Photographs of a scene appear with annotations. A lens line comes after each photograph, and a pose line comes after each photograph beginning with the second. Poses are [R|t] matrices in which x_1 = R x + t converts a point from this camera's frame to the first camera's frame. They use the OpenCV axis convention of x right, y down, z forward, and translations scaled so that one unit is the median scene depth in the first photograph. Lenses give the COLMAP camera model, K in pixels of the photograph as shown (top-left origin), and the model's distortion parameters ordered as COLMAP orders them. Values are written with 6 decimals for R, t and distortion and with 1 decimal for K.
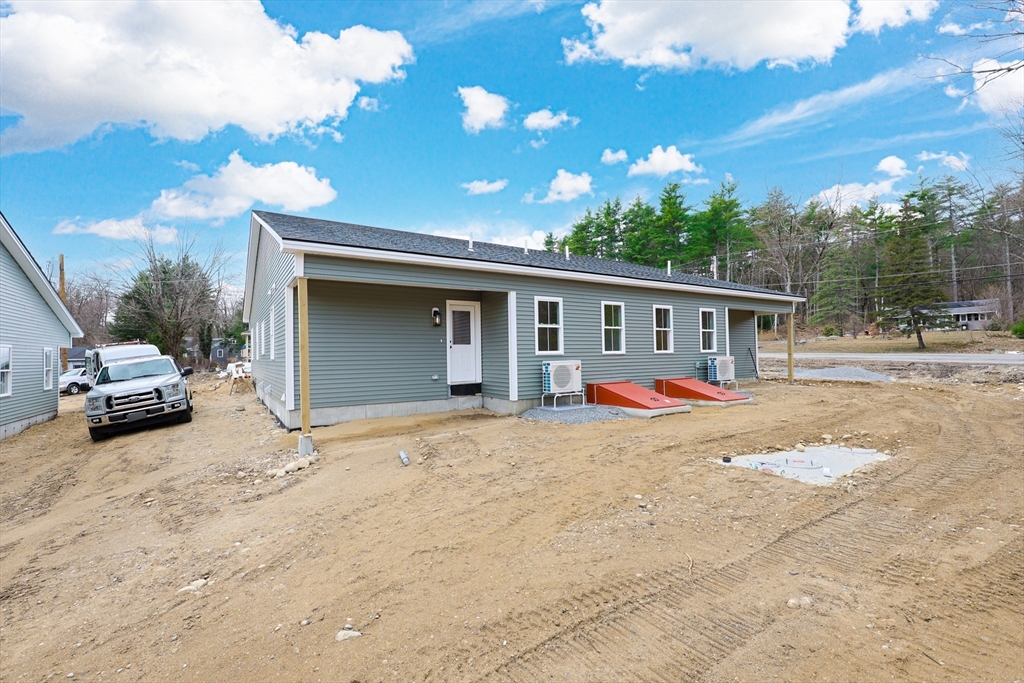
lens RADIAL K [[436.3, 0, 512.0], [0, 436.3, 341.5], [0, 0, 1]] dist [-0.000365, -0.000112]
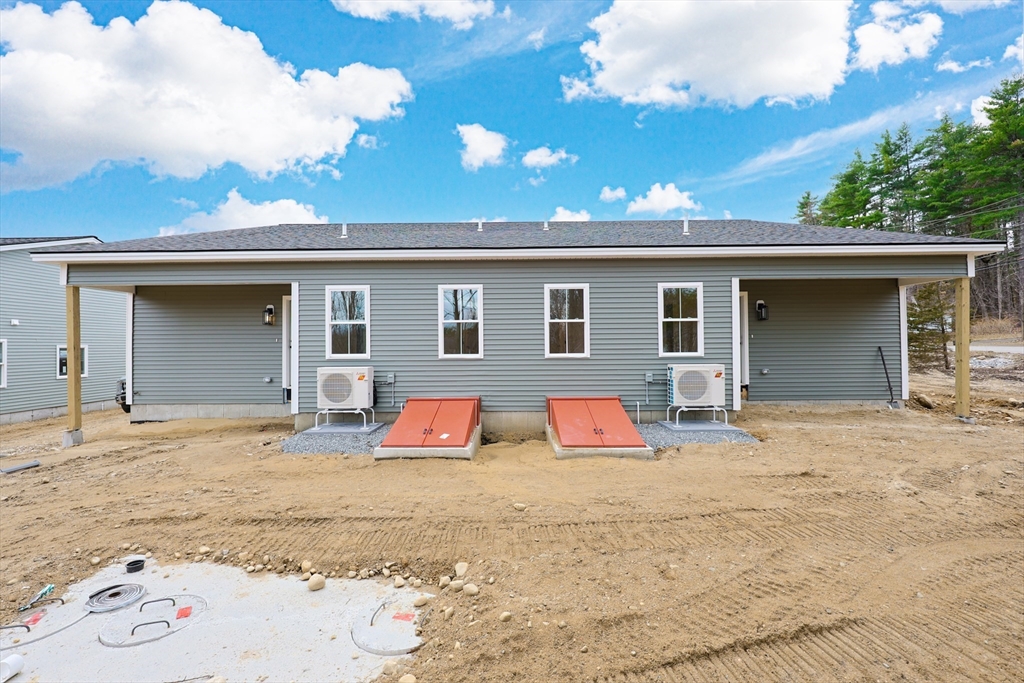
lens RADIAL K [[447.4, 0, 512.4], [0, 447.4, 361.6], [0, 0, 1]] dist [0.034703, -0.025089]
pose [[0.837973, 0.018259, -0.545406, 0.286844], [0.007686, 0.998946, 0.045252, 0.000555], [0.545657, -0.042112, 0.836950, 0.171276]]
